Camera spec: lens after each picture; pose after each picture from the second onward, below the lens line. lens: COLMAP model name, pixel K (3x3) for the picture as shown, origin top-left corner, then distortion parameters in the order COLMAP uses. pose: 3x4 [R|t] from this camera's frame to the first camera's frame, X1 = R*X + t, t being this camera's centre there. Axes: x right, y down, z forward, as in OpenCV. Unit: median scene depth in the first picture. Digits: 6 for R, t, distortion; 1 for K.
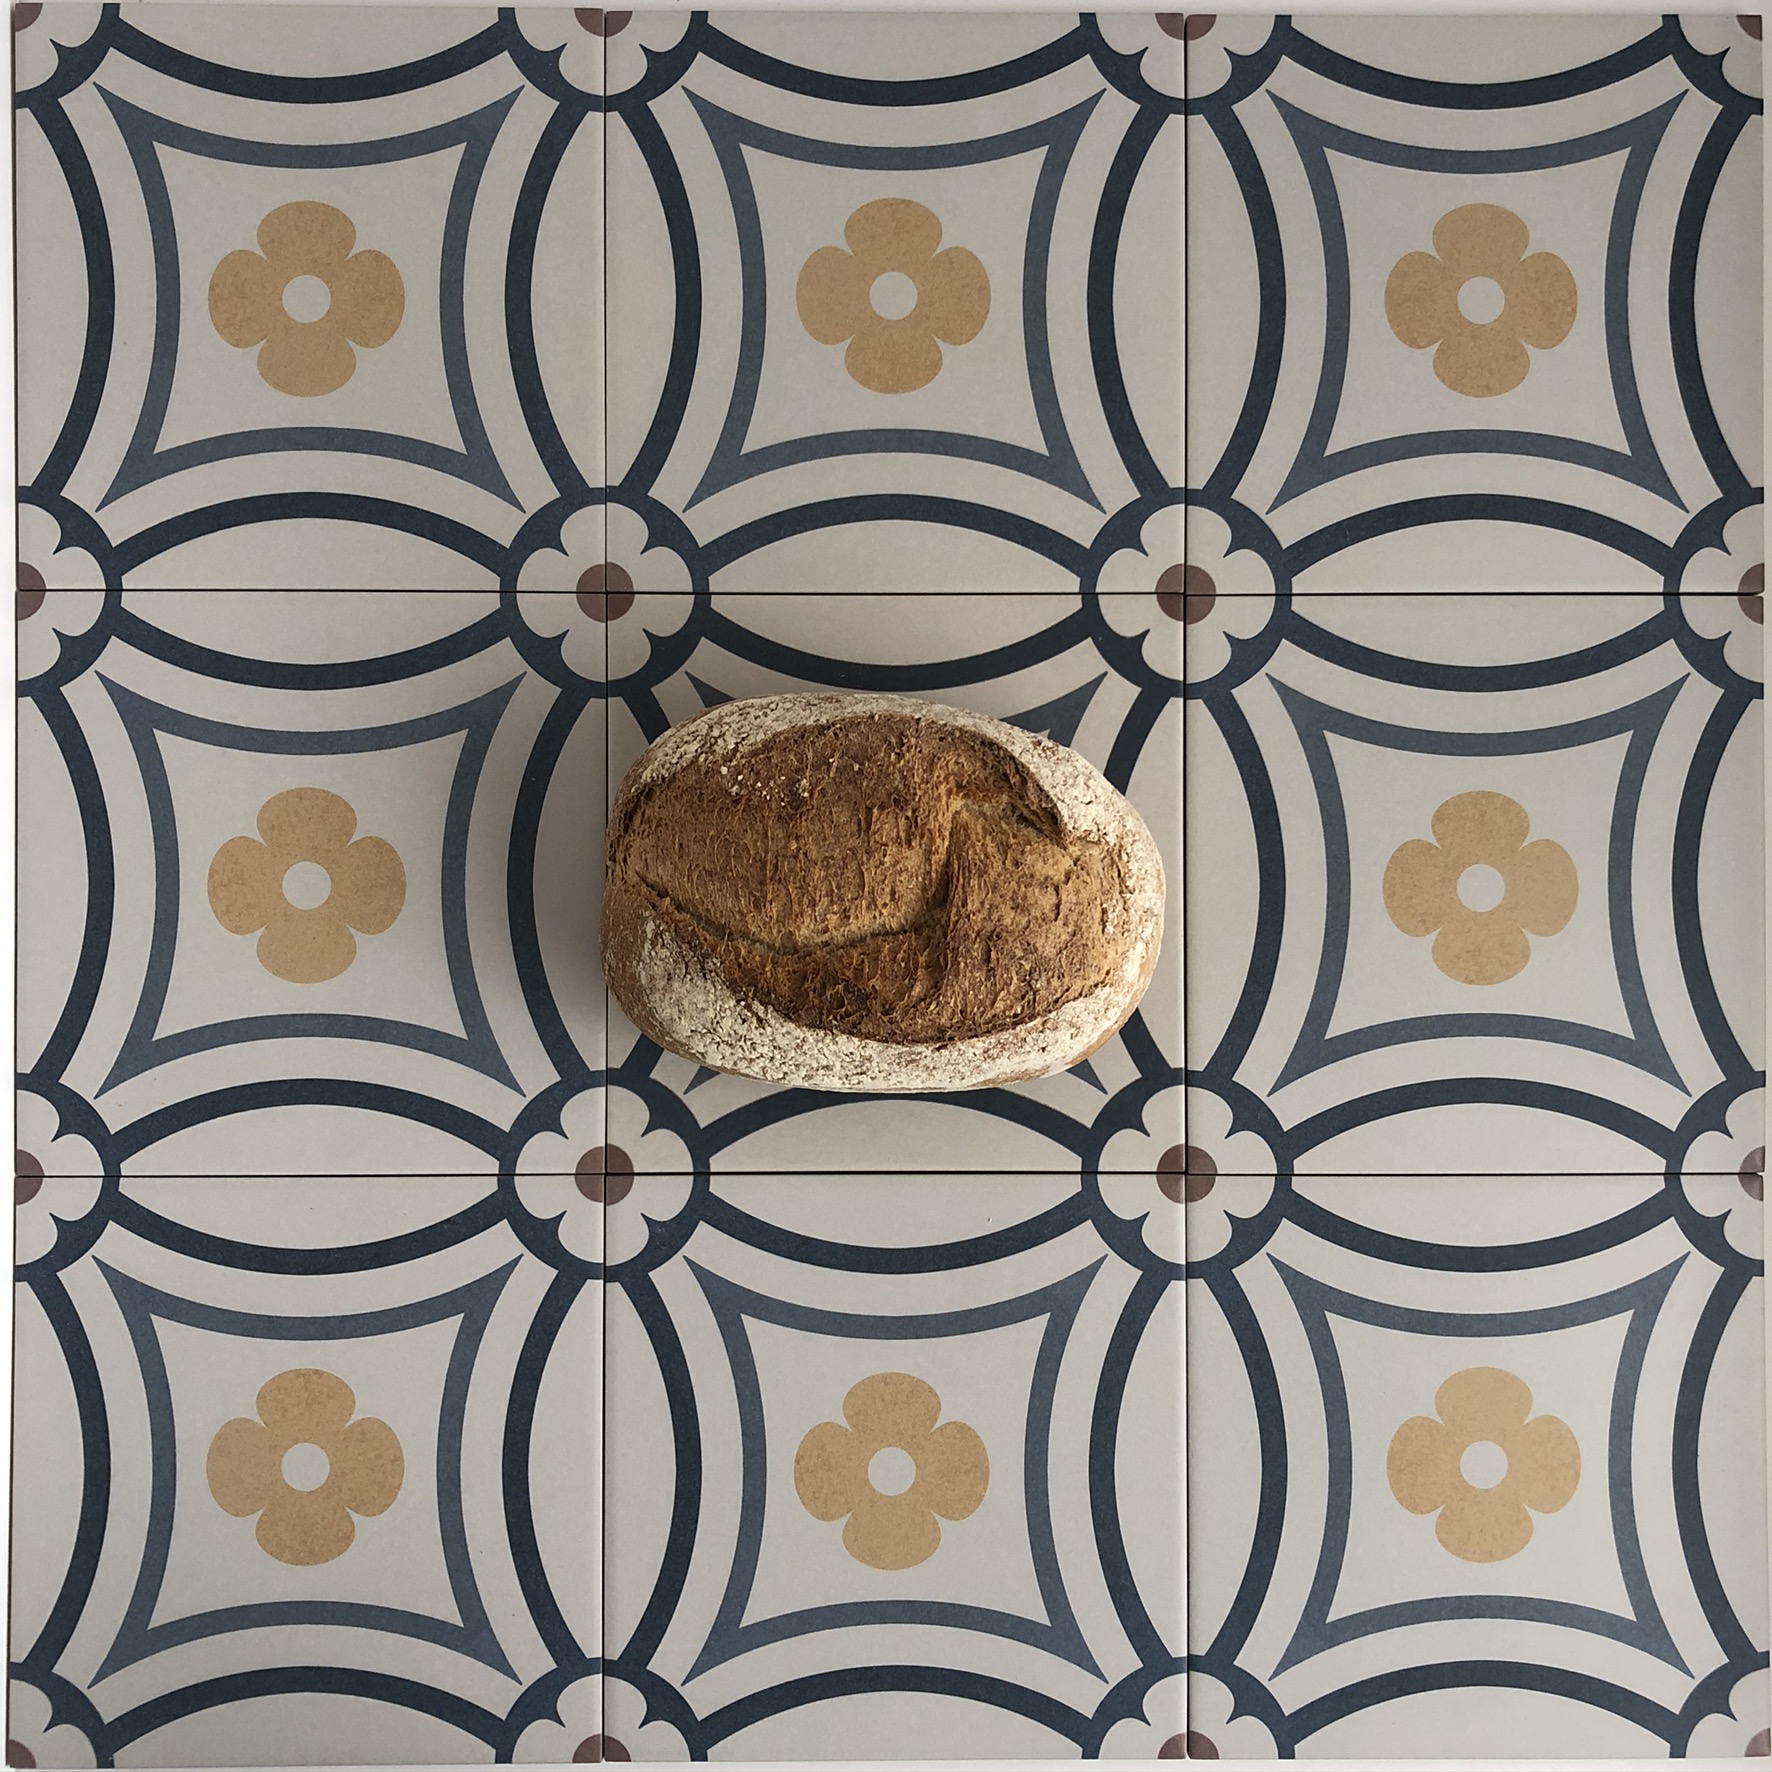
lens RADIAL K [[1815.2, 0, 880.1], [0, 1815.2, 886.7], [0, 0, 1]] dist [0.173613, -0.557050]
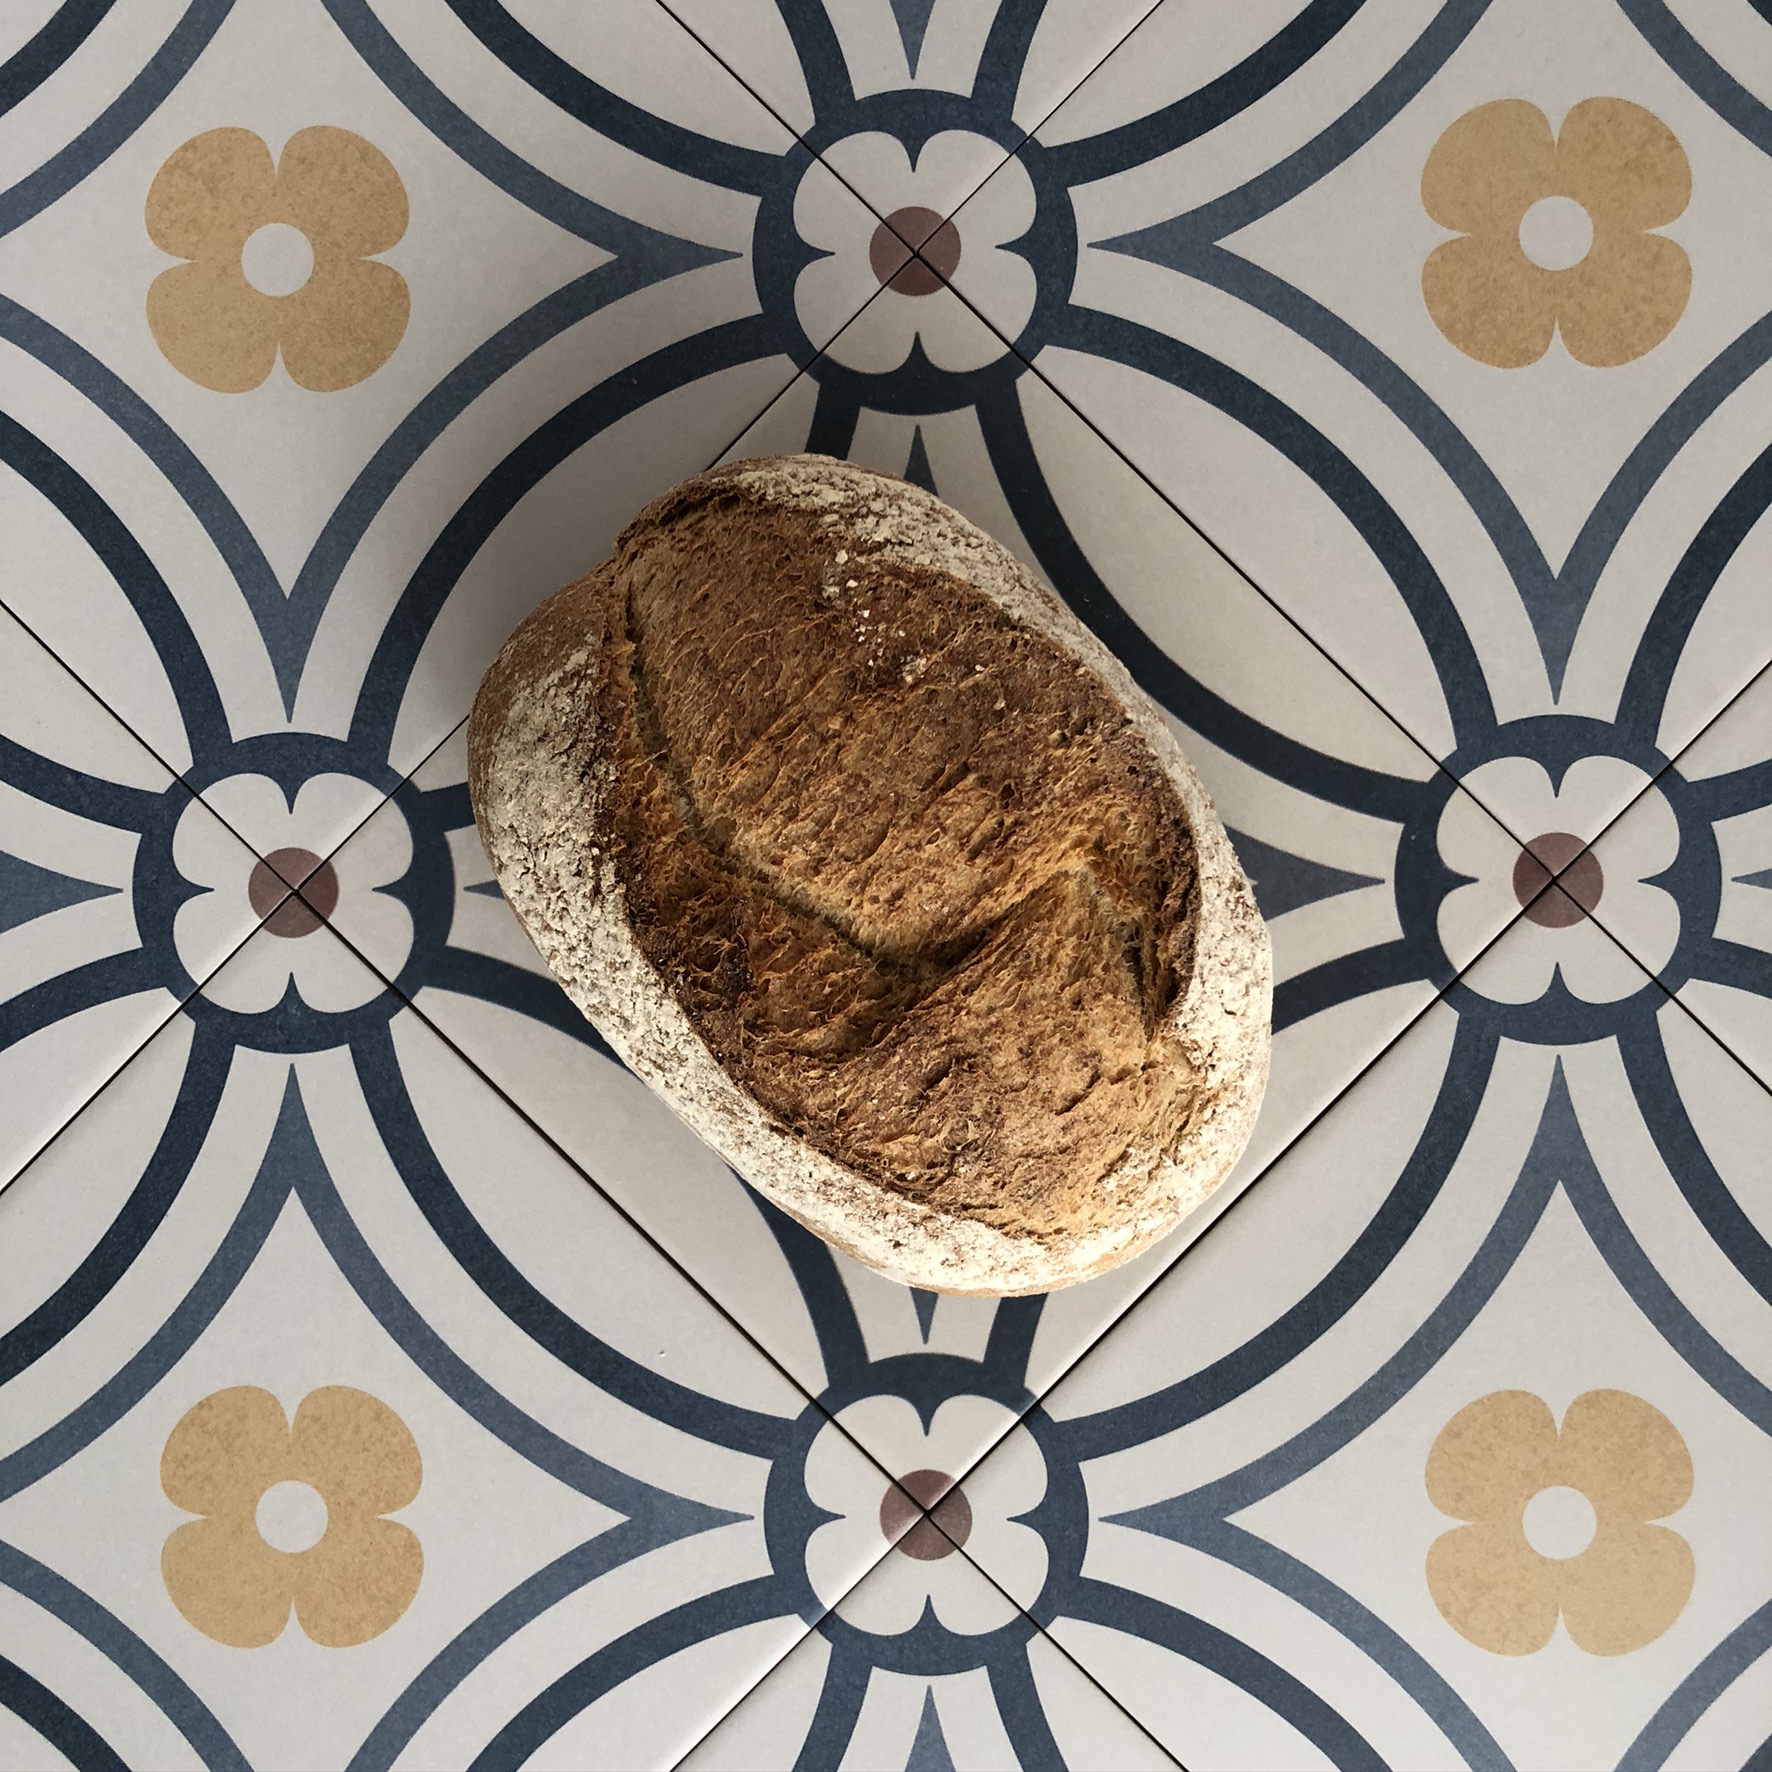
lens RADIAL K [[1815.2, 0, 880.1], [0, 1815.2, 886.7], [0, 0, 1]] dist [0.173613, -0.557050]
pose [[0.713216, 0.700662, -0.019904, 0.012836], [-0.700028, 0.713447, 0.030884, -0.012942], [0.035840, -0.008094, 0.999325, 0.385405]]
